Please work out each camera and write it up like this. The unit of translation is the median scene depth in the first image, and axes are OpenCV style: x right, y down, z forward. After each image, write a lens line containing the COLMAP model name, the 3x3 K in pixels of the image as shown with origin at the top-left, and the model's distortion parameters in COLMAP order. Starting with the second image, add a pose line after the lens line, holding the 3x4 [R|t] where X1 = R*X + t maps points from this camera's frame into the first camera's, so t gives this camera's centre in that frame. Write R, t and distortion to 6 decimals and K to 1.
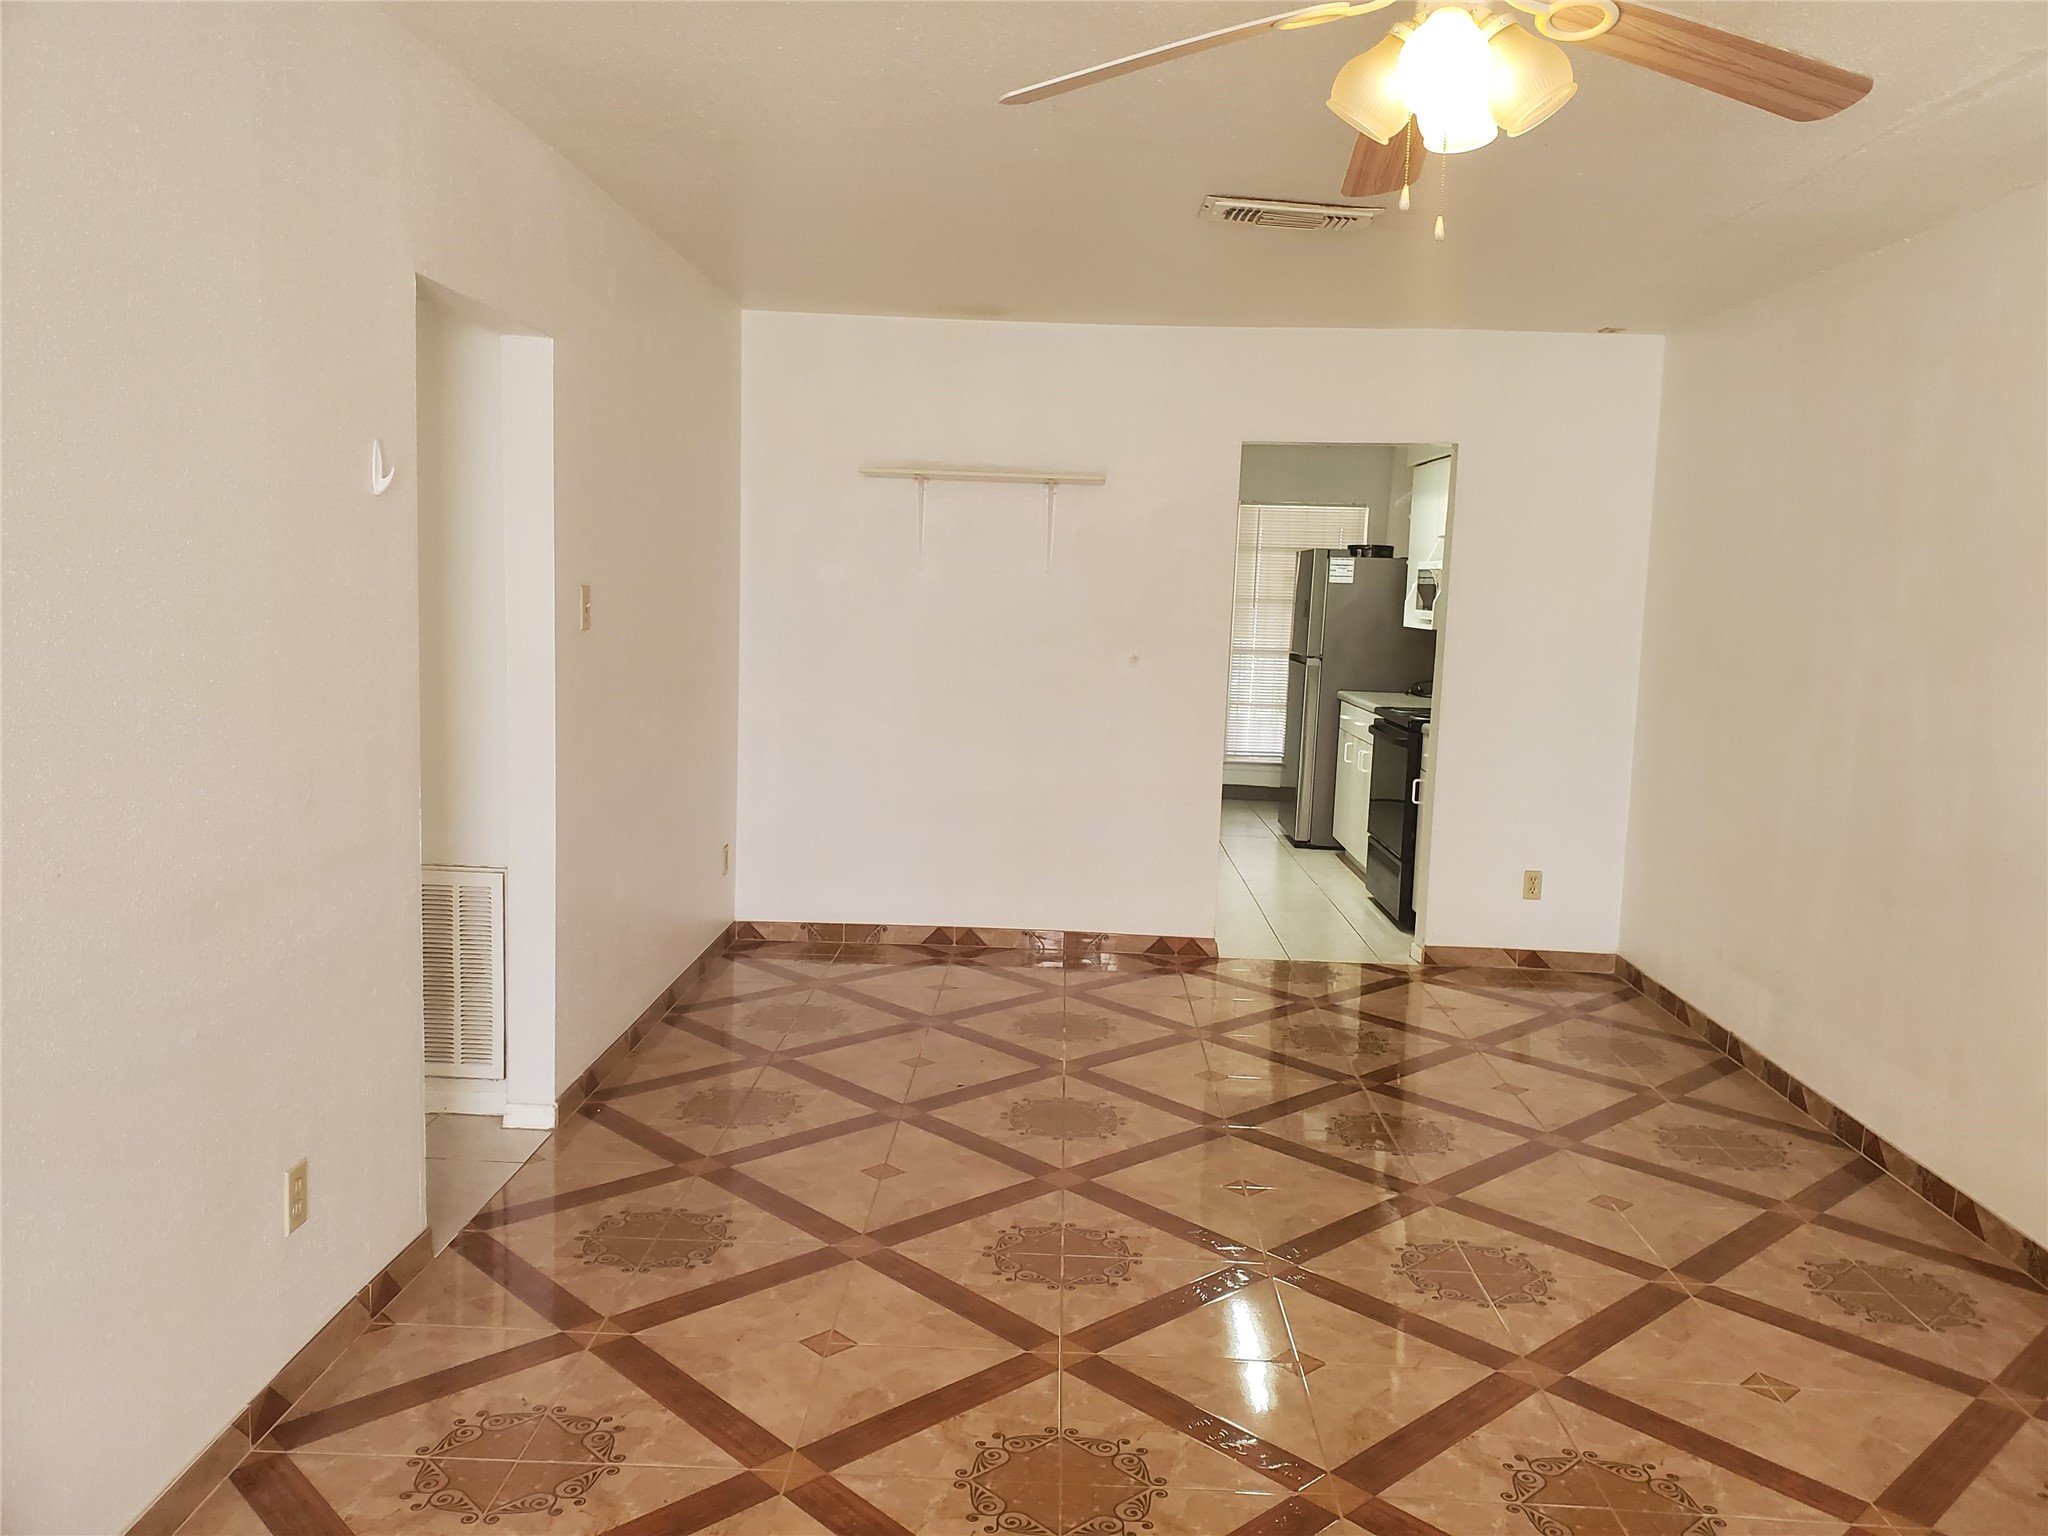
lens RADIAL K [[1572.9, 0, 1027.4], [0, 1572.9, 801.5], [0, 0, 1]] dist [0.020278, -0.004642]
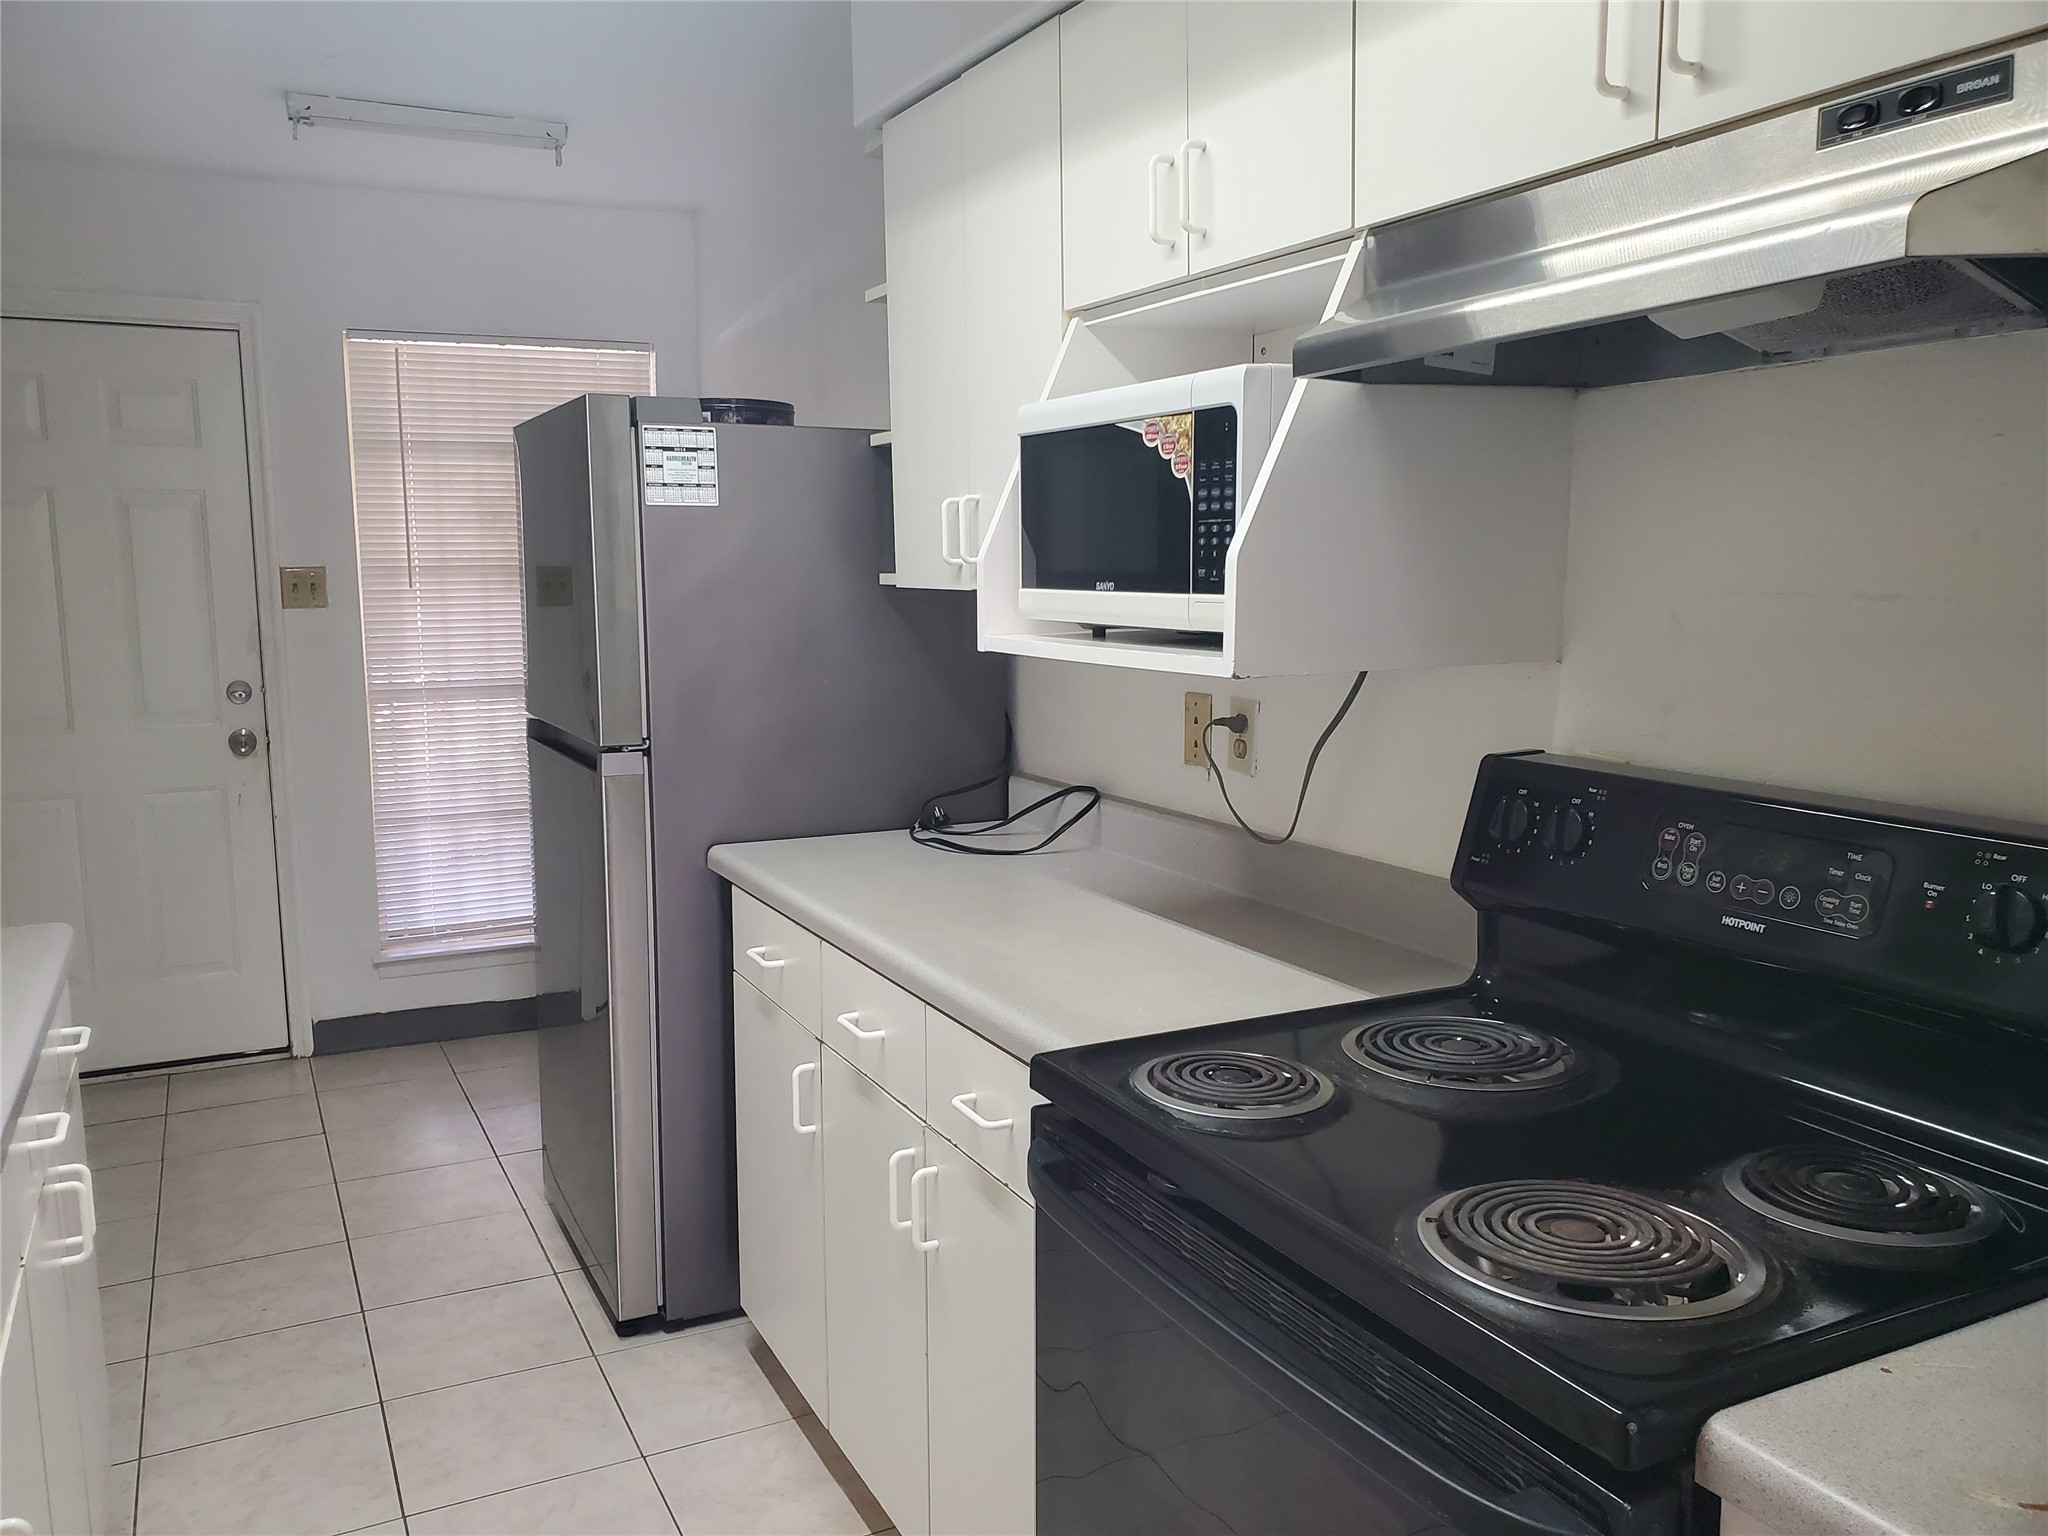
lens RADIAL K [[1575.5, 0, 990.1], [0, 1575.5, 775.2], [0, 0, 1]] dist [0.022424, -0.011992]
pose [[0.884984, -0.110268, 0.452375, 0.099124], [0.105180, 0.993784, 0.036474, -0.085532], [-0.453585, 0.015302, 0.891081, 0.653660]]
